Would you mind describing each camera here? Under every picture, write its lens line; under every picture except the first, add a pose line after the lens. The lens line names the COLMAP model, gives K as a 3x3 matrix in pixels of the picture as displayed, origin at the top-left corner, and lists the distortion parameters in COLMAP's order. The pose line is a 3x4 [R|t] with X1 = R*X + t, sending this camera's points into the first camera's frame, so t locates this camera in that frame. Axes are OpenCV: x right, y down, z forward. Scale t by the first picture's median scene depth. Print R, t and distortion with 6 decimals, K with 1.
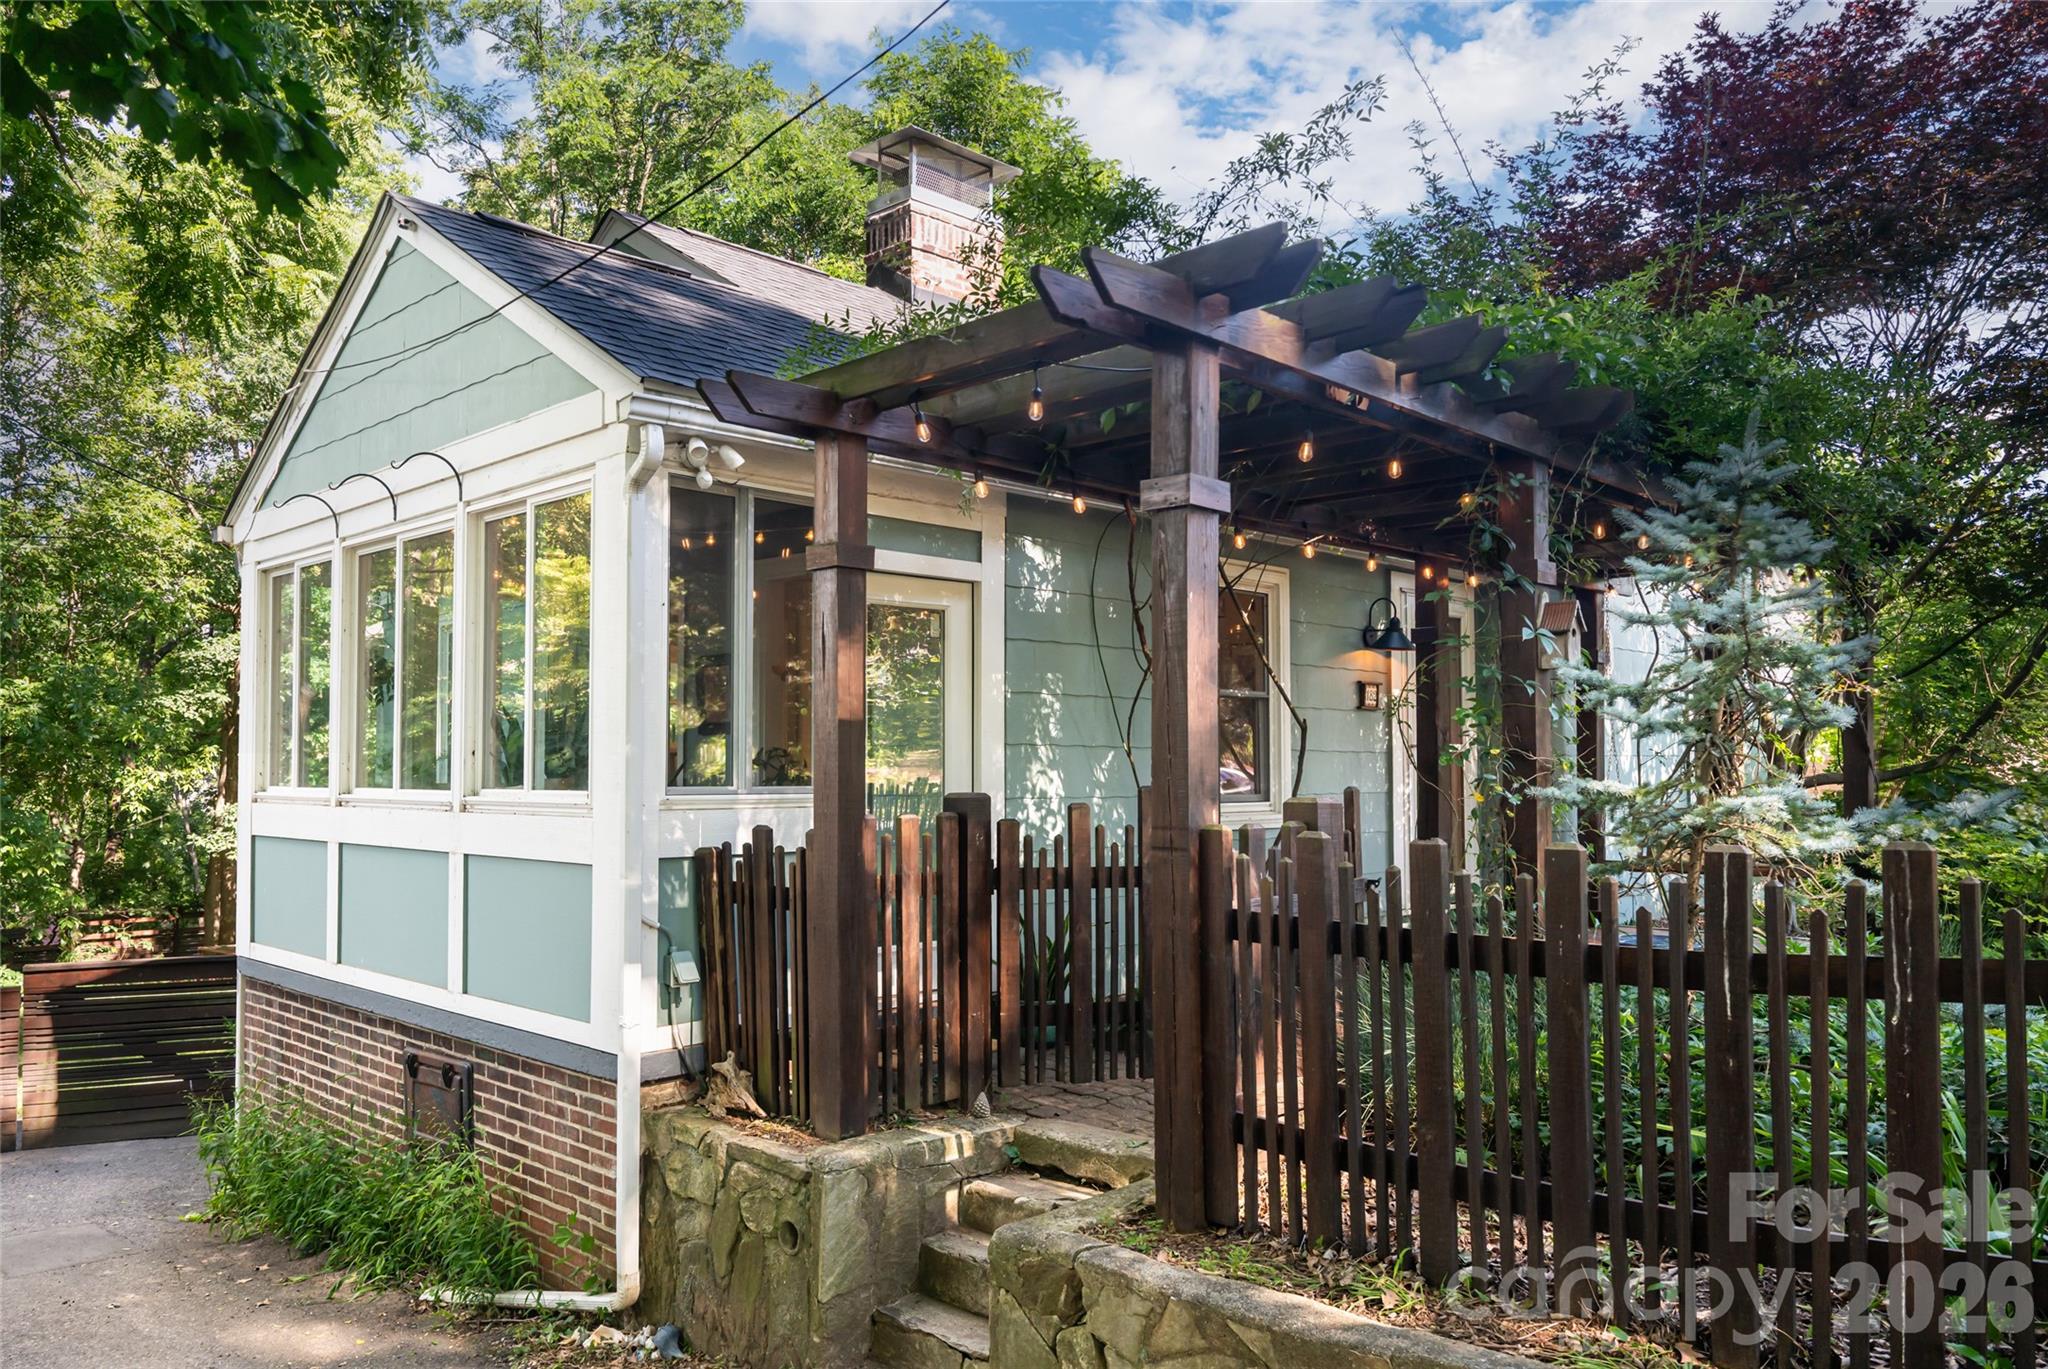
lens RADIAL K [[1407.2, 0, 1024.9], [0, 1407.2, 684.9], [0, 0, 1]] dist [-0.002762, 0.007052]
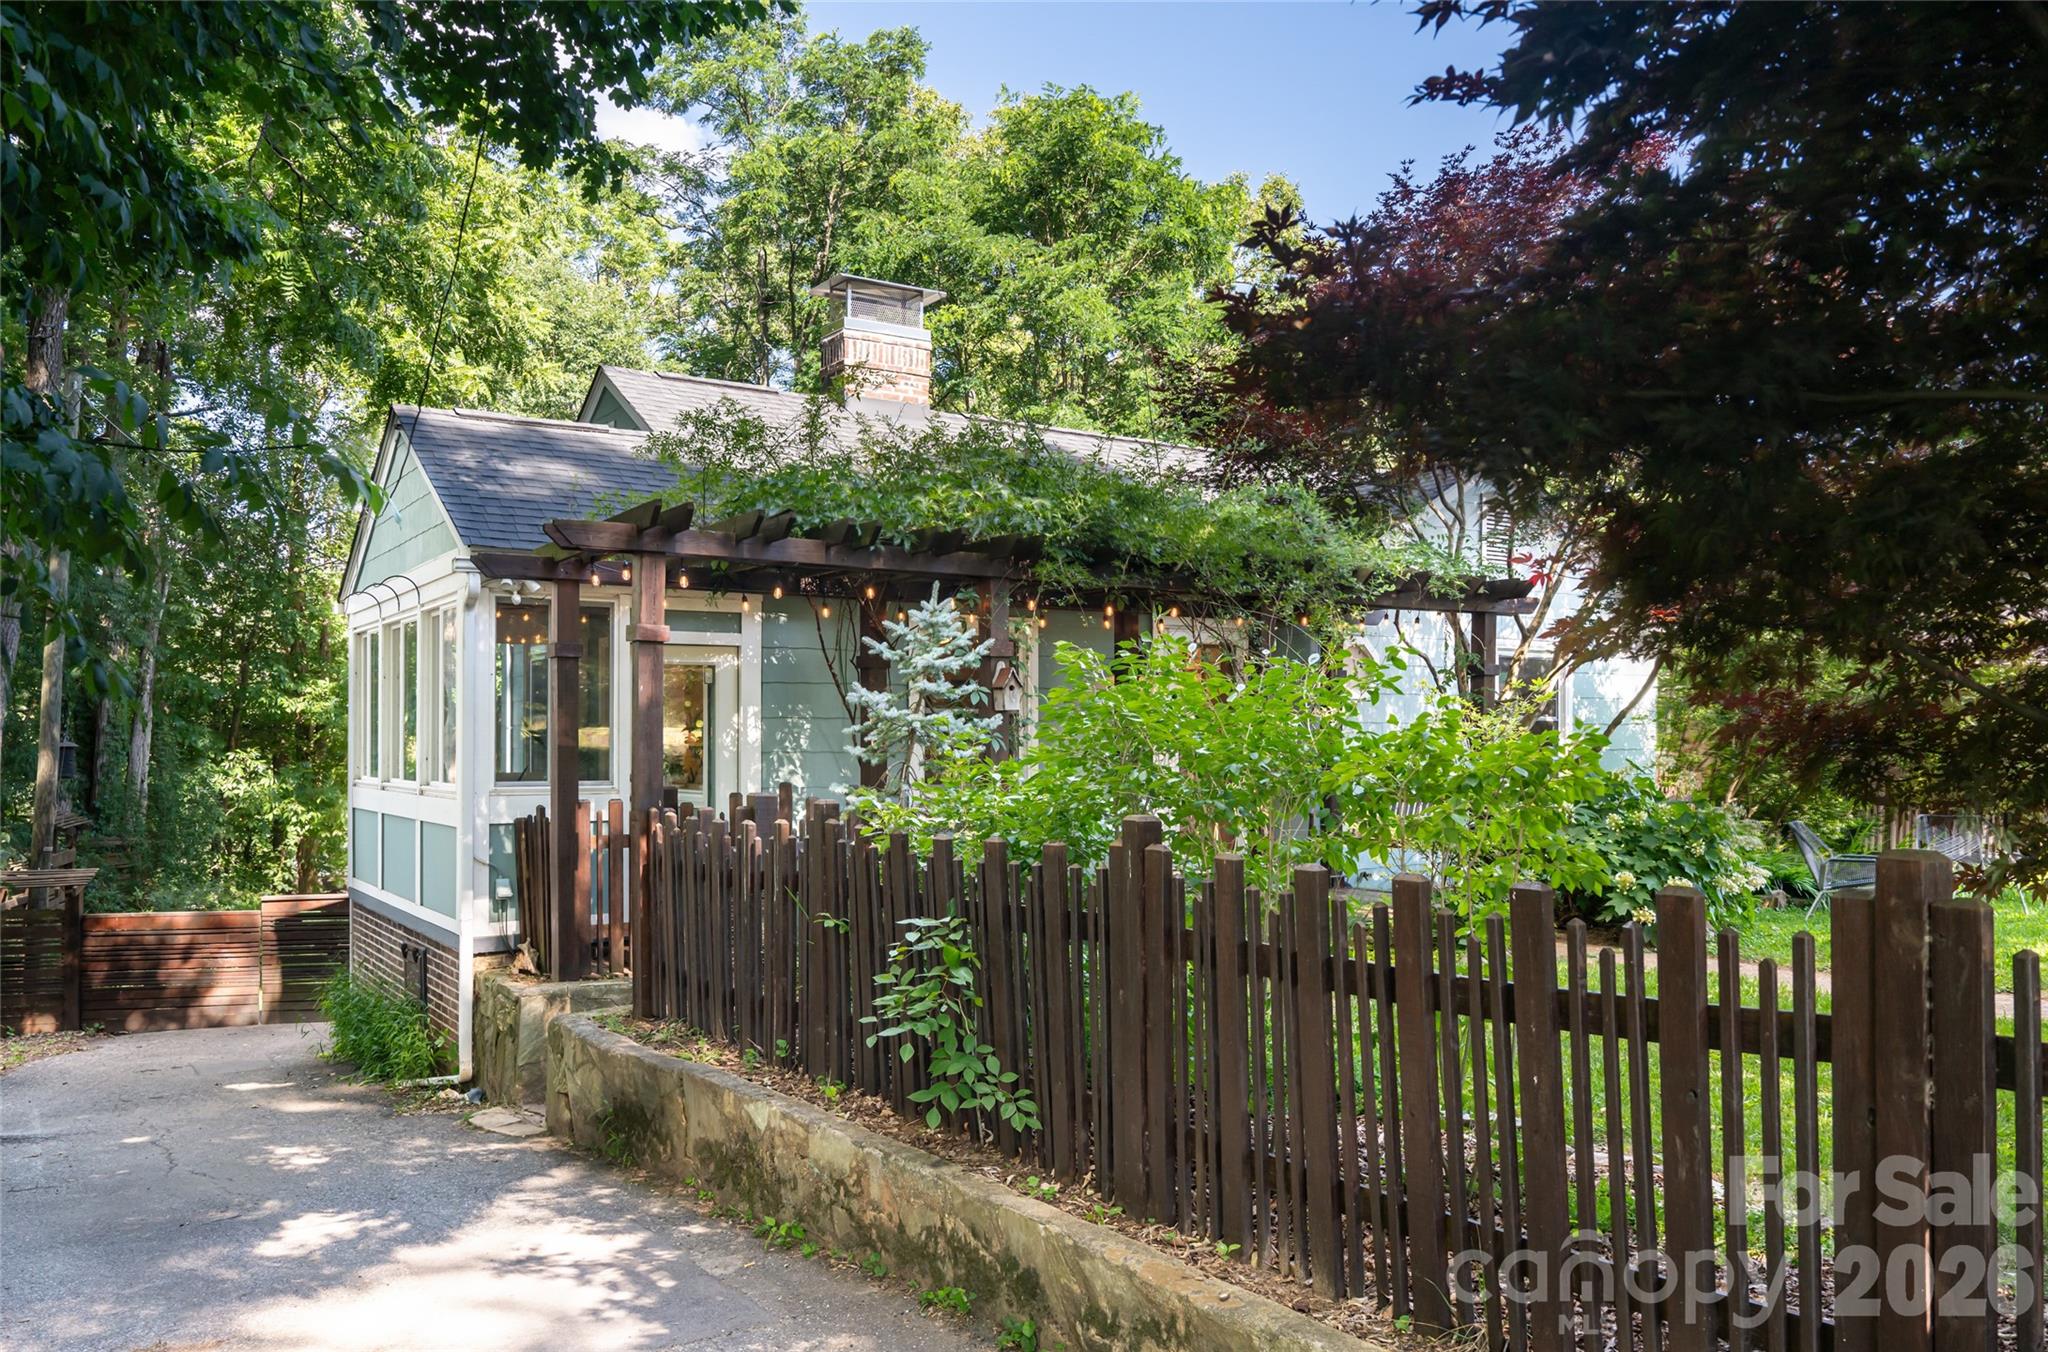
lens RADIAL K [[1448.8, 0, 1022.2], [0, 1448.8, 679.3], [0, 0, 1]] dist [-0.005154, -0.007241]
pose [[0.977238, -0.004971, -0.212088, 0.581137], [0.007039, 0.999935, 0.008996, -0.048836], [0.212029, -0.010284, 0.977209, -0.447778]]
